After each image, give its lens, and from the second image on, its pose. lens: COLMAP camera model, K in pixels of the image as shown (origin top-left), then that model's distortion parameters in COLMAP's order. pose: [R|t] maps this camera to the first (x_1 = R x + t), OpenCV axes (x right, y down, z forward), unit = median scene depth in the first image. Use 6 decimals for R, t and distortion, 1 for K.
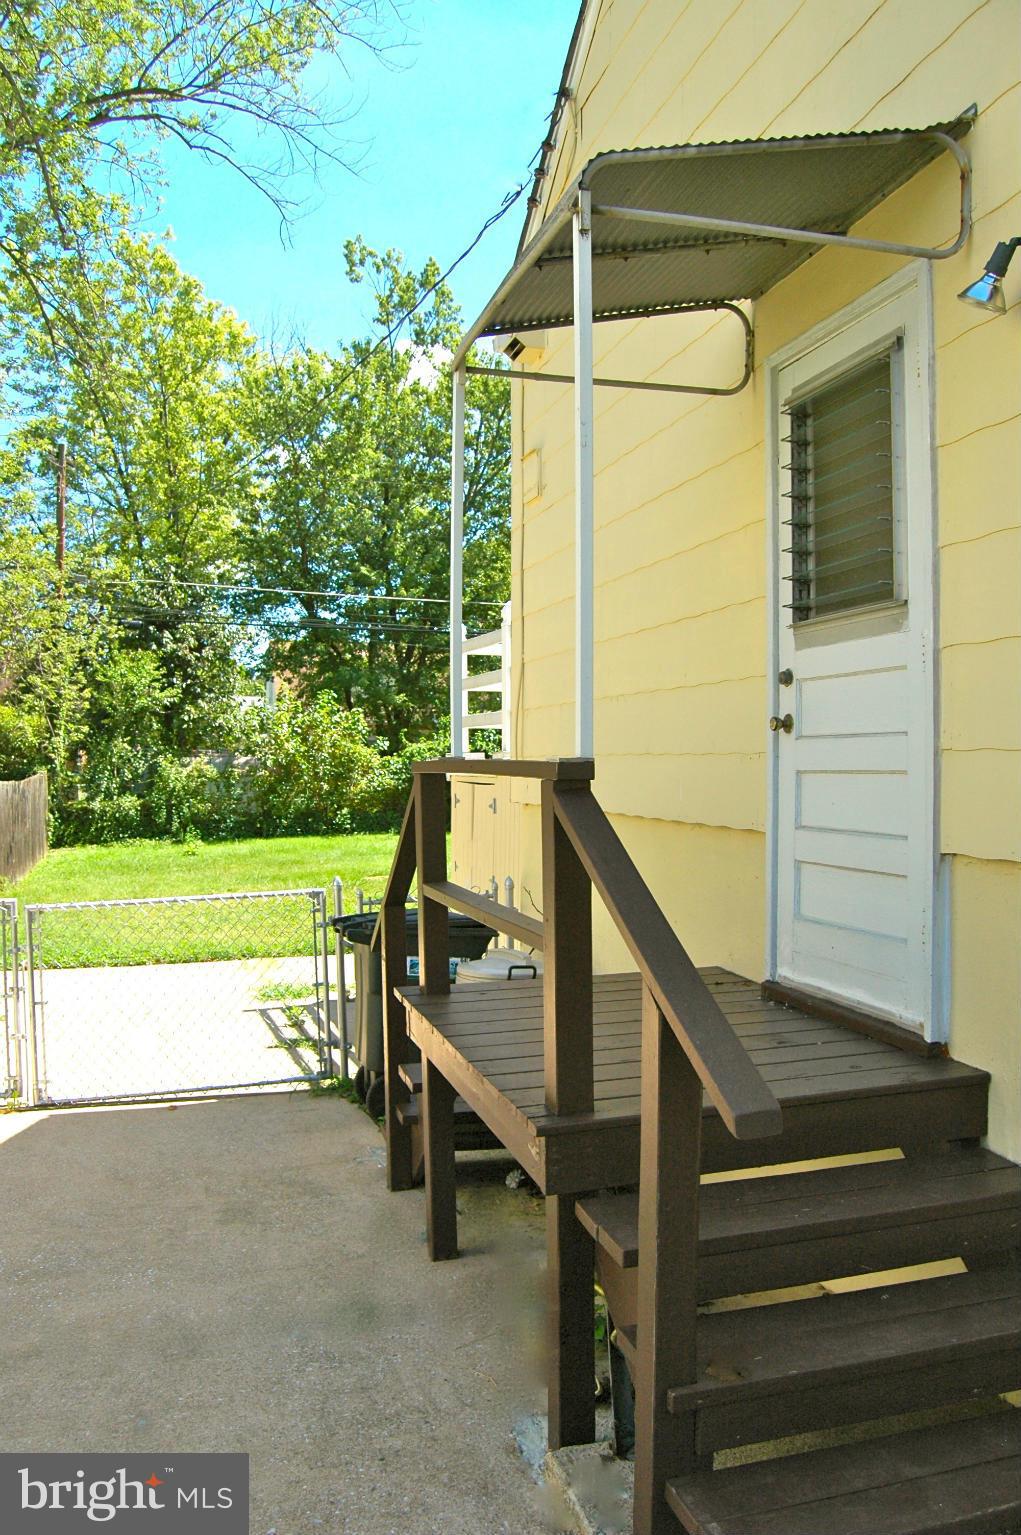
lens RADIAL K [[1200.5, 0, 524.4], [0, 1200.5, 772.1], [0, 0, 1]] dist [-0.102455, 0.042111]
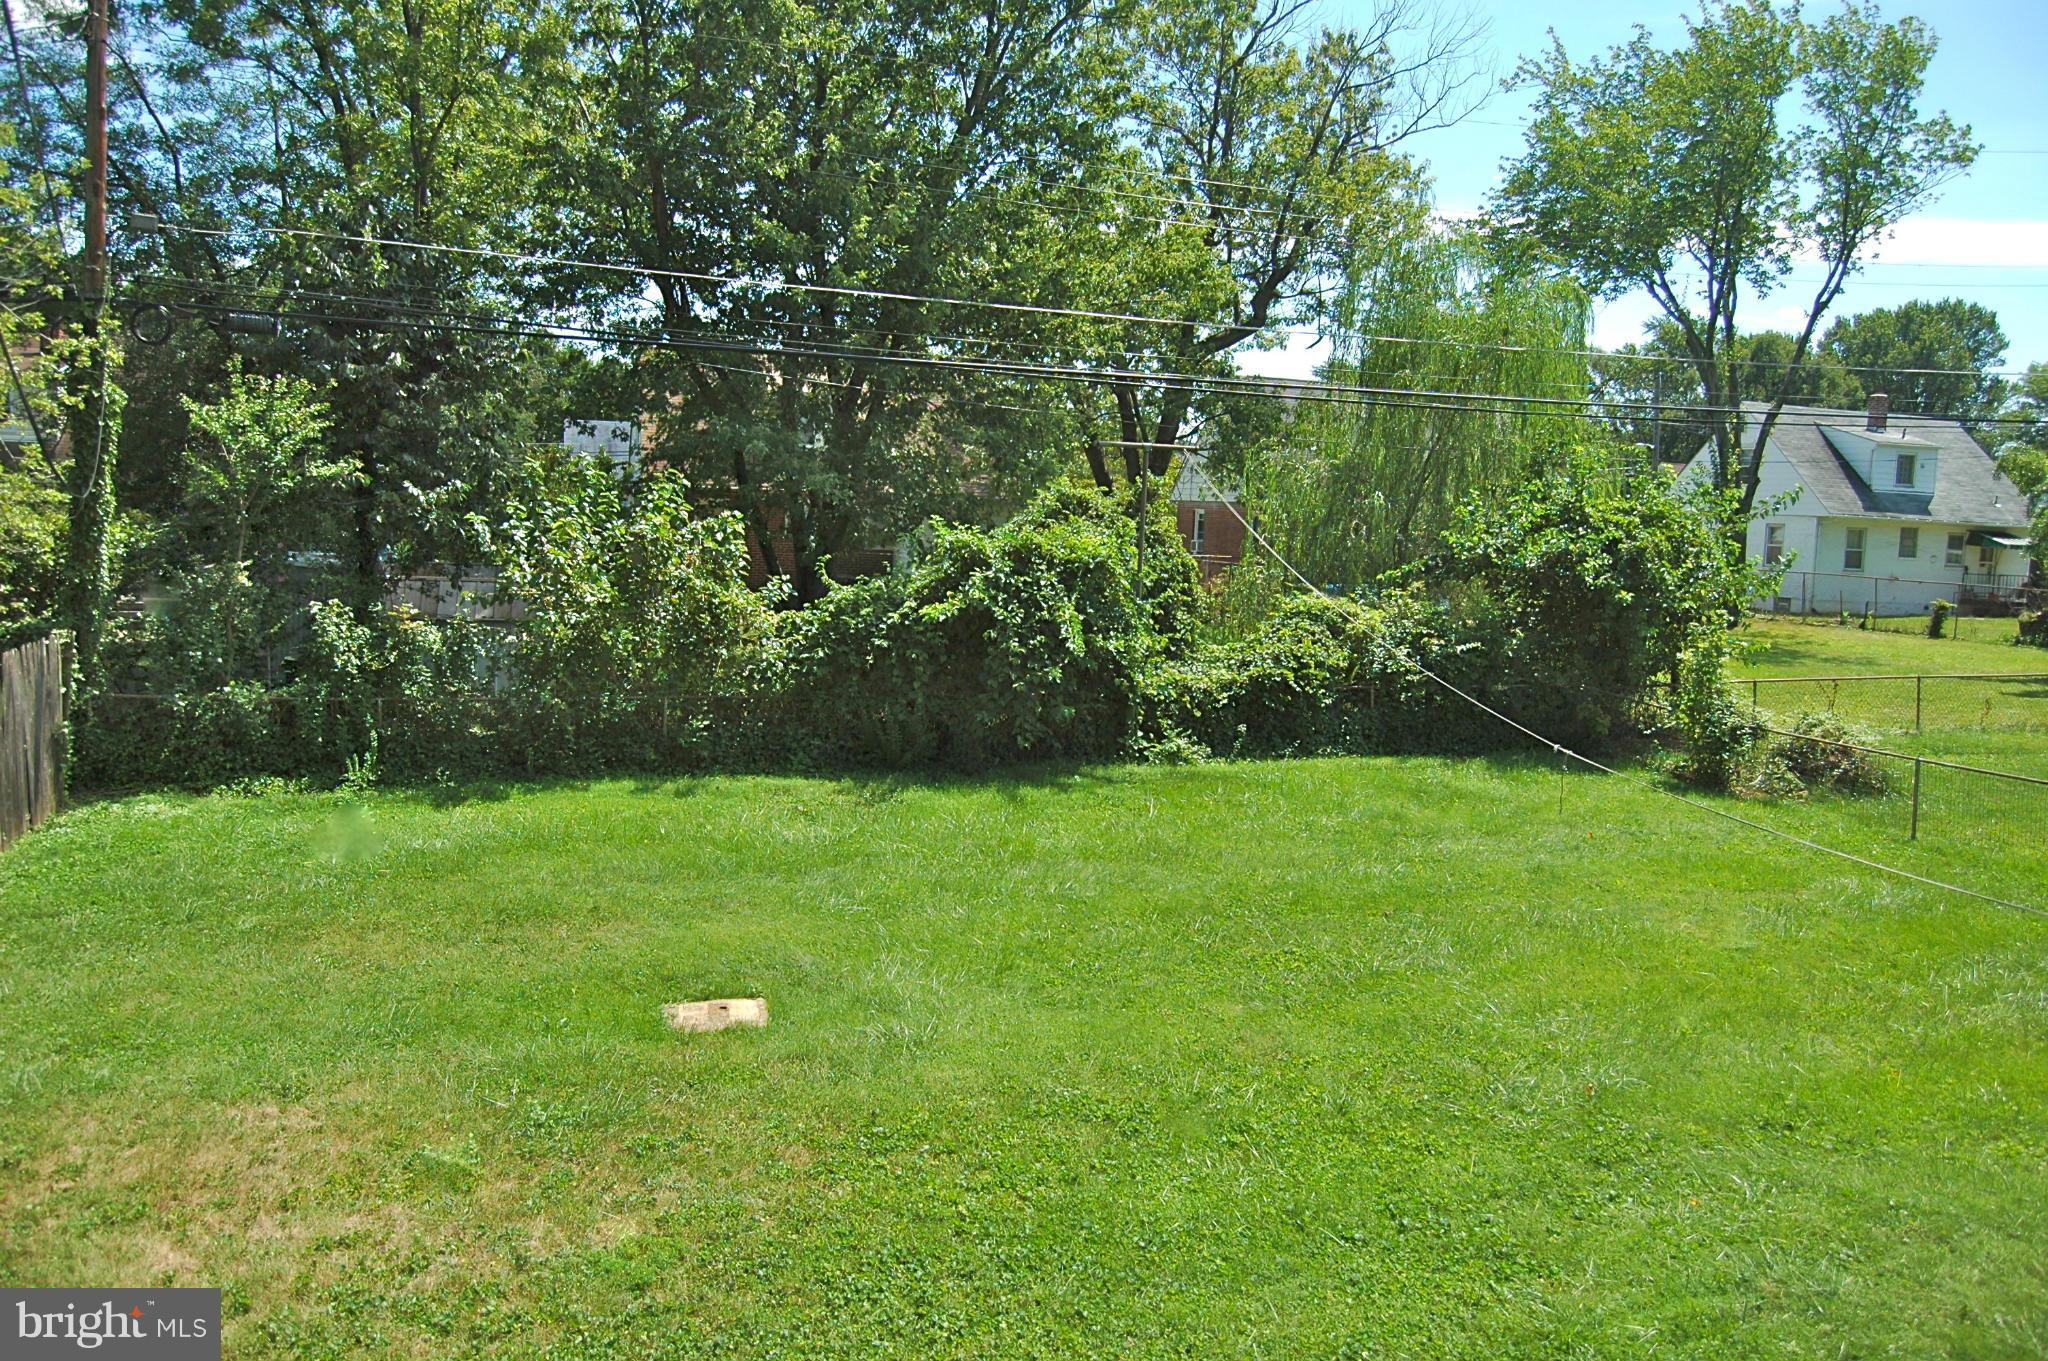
lens RADIAL K [[1601.8, 0, 1024.0], [0, 1601.8, 680.5], [0, 0, 1]] dist [-0.102455, 0.042111]
pose [[0.999002, 0.044641, 0.001135, -0.014503], [-0.044540, 0.994282, 0.097052, -0.044786], [0.003204, -0.097006, 0.995279, 0.288289]]
